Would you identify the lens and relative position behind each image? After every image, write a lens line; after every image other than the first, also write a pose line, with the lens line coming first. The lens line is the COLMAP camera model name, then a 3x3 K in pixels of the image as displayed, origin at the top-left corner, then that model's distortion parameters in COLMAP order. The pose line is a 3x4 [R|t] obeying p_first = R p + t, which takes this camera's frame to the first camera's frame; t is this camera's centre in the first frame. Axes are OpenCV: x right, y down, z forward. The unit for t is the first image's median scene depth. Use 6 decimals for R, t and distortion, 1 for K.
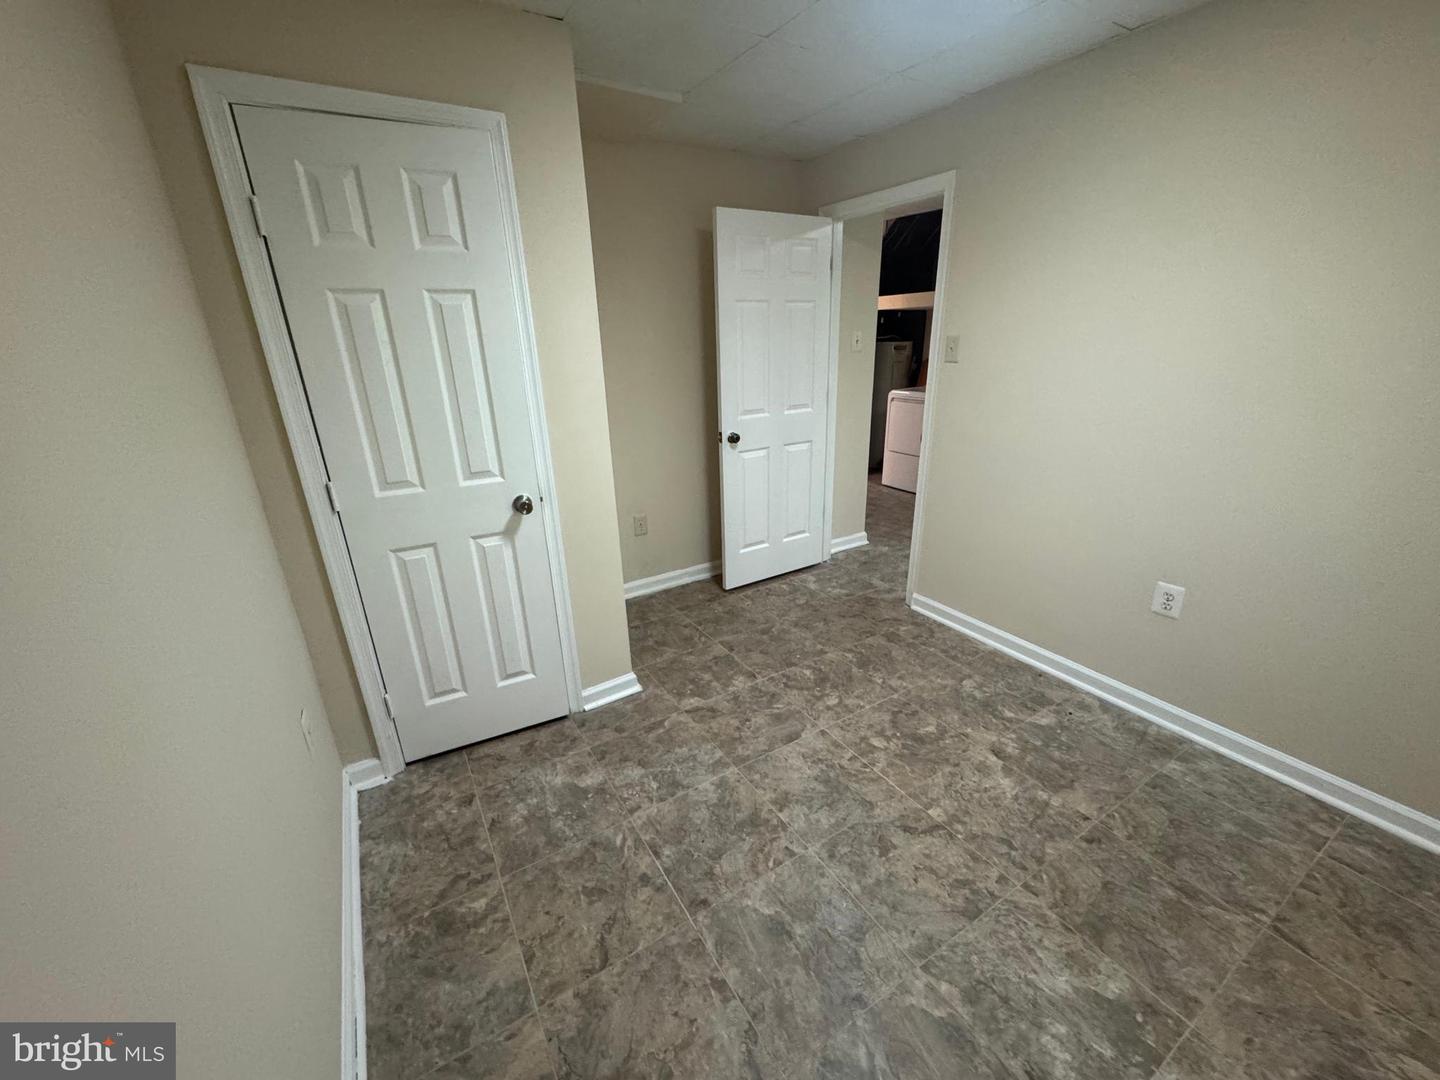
lens RADIAL K [[578.0, 0, 711.5], [0, 578.0, 531.7], [0, 0, 1]] dist [-0.001245, 0.000399]
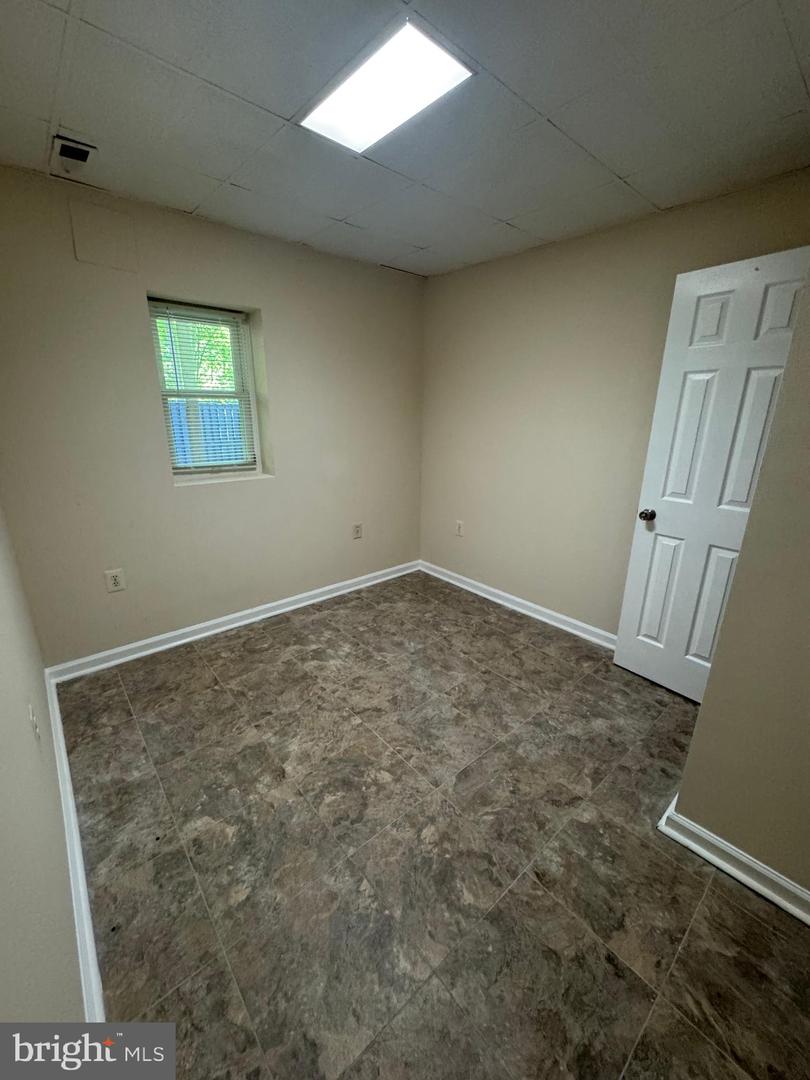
lens RADIAL K [[433.5, 0, 403.0], [0, 433.5, 541.7], [0, 0, 1]] dist [-0.001245, 0.000399]
pose [[-0.985574, 0.063229, -0.156988, 0.380299], [-0.041567, 0.808742, 0.586693, -0.495761], [0.164059, 0.584755, -0.794447, 1.492735]]
